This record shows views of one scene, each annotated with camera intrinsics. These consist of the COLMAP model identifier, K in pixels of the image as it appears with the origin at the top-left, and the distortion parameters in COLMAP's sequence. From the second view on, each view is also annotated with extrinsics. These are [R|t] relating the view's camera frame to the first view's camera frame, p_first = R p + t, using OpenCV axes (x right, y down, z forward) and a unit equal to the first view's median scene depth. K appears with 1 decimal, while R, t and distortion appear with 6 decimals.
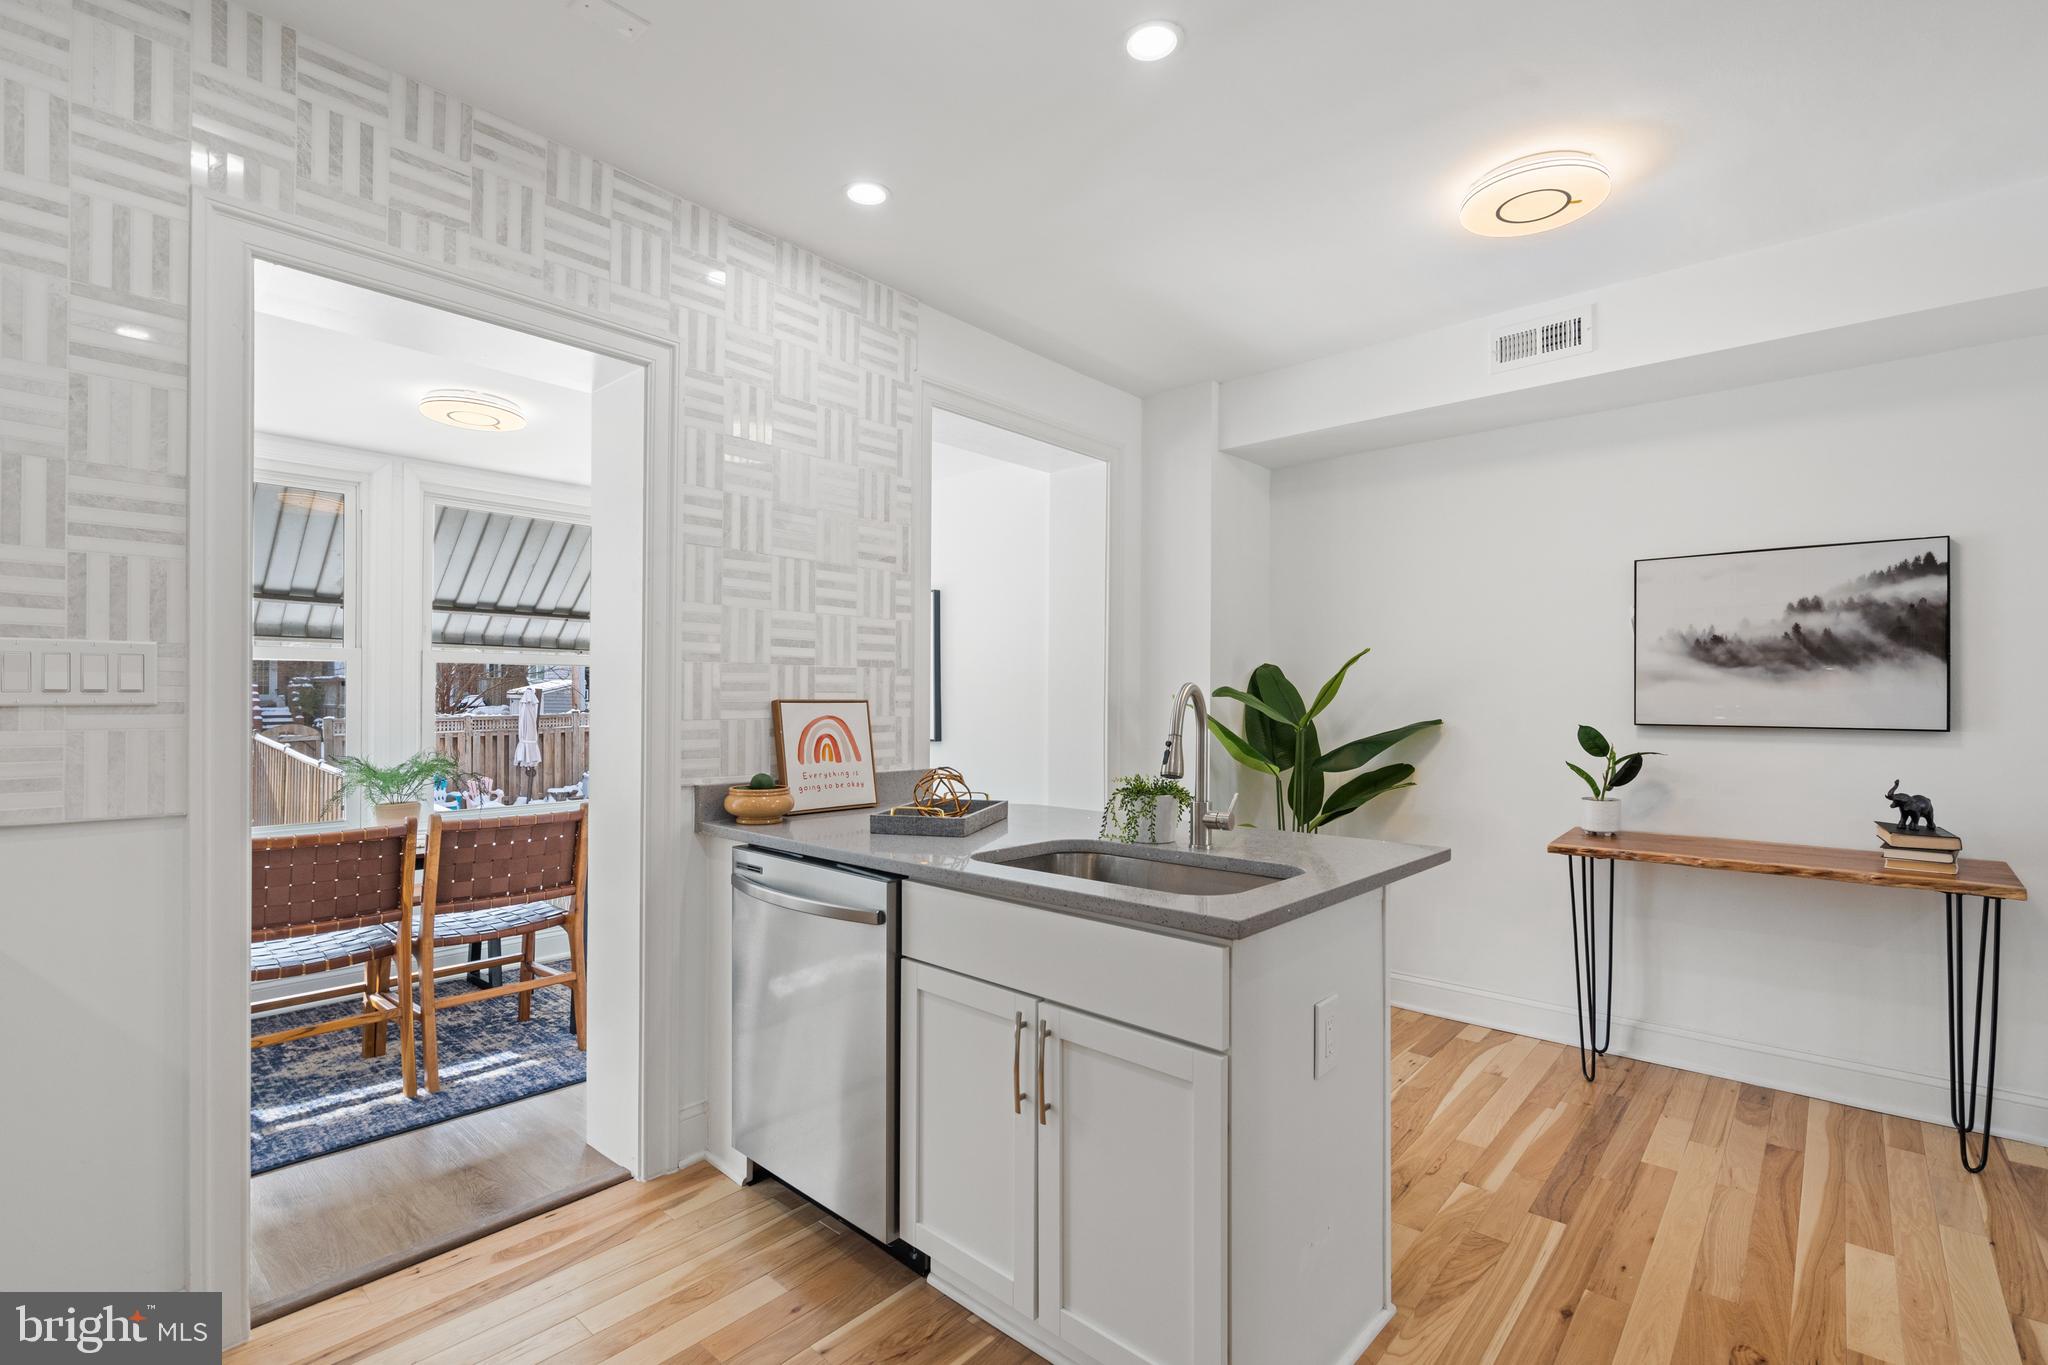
lens RADIAL K [[944.0, 0, 1006.9], [0, 944.0, 690.9], [0, 0, 1]] dist [-0.004652, 0.003685]
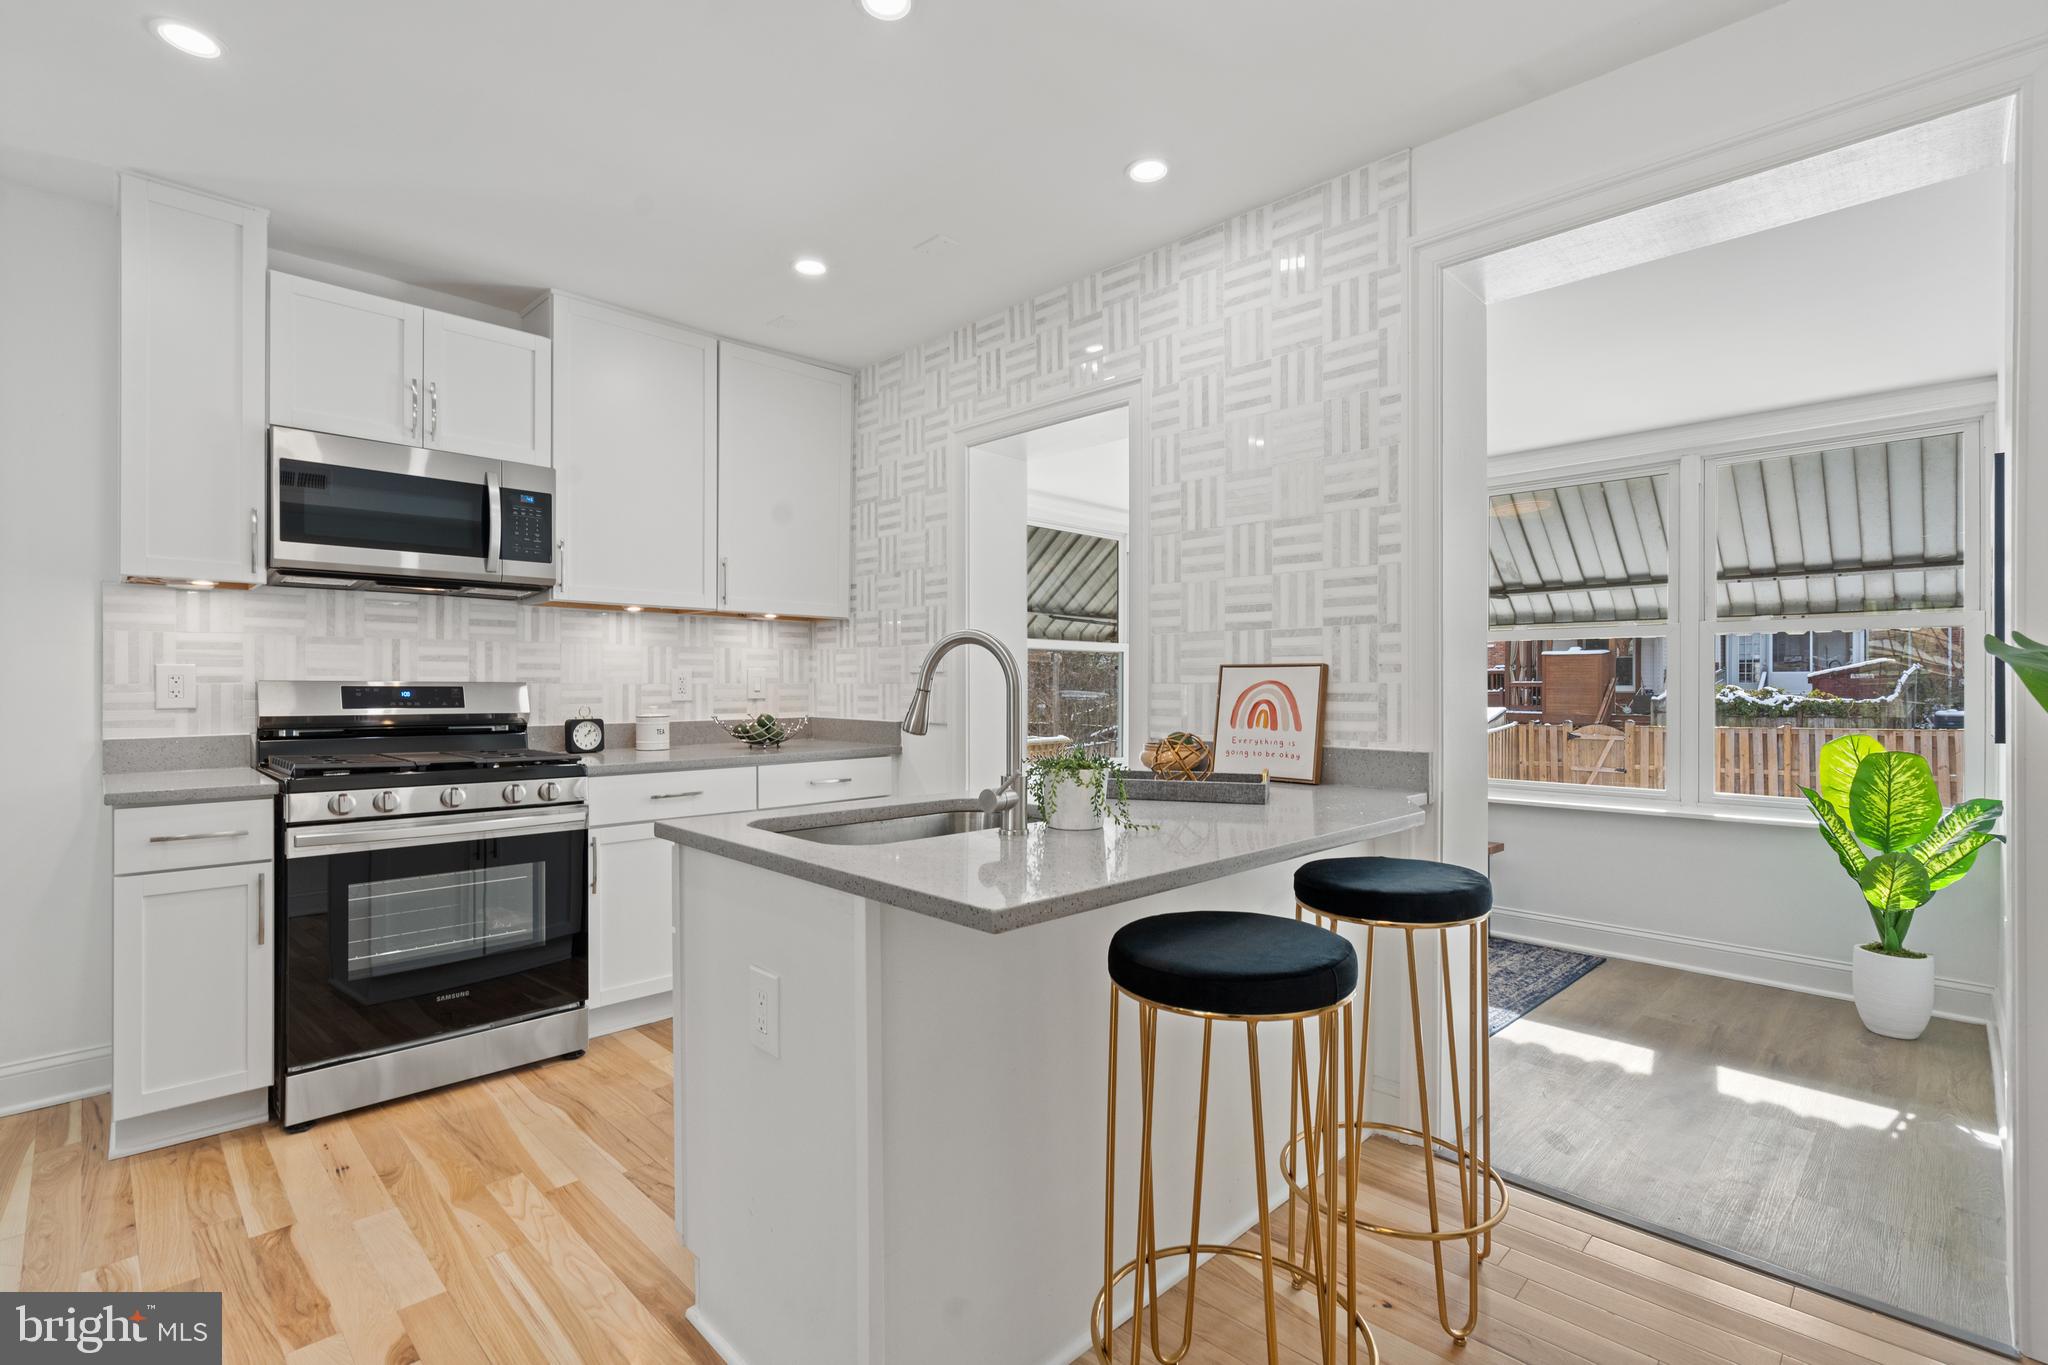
lens RADIAL K [[944.0, 0, 1017.5], [0, 944.0, 677.7], [0, 0, 1]] dist [-0.004652, 0.003685]
pose [[-0.061716, -0.010111, -0.998043, 0.775371], [0.006677, 0.999922, -0.010543, 0.031686], [0.998071, -0.007315, -0.061644, 0.801808]]
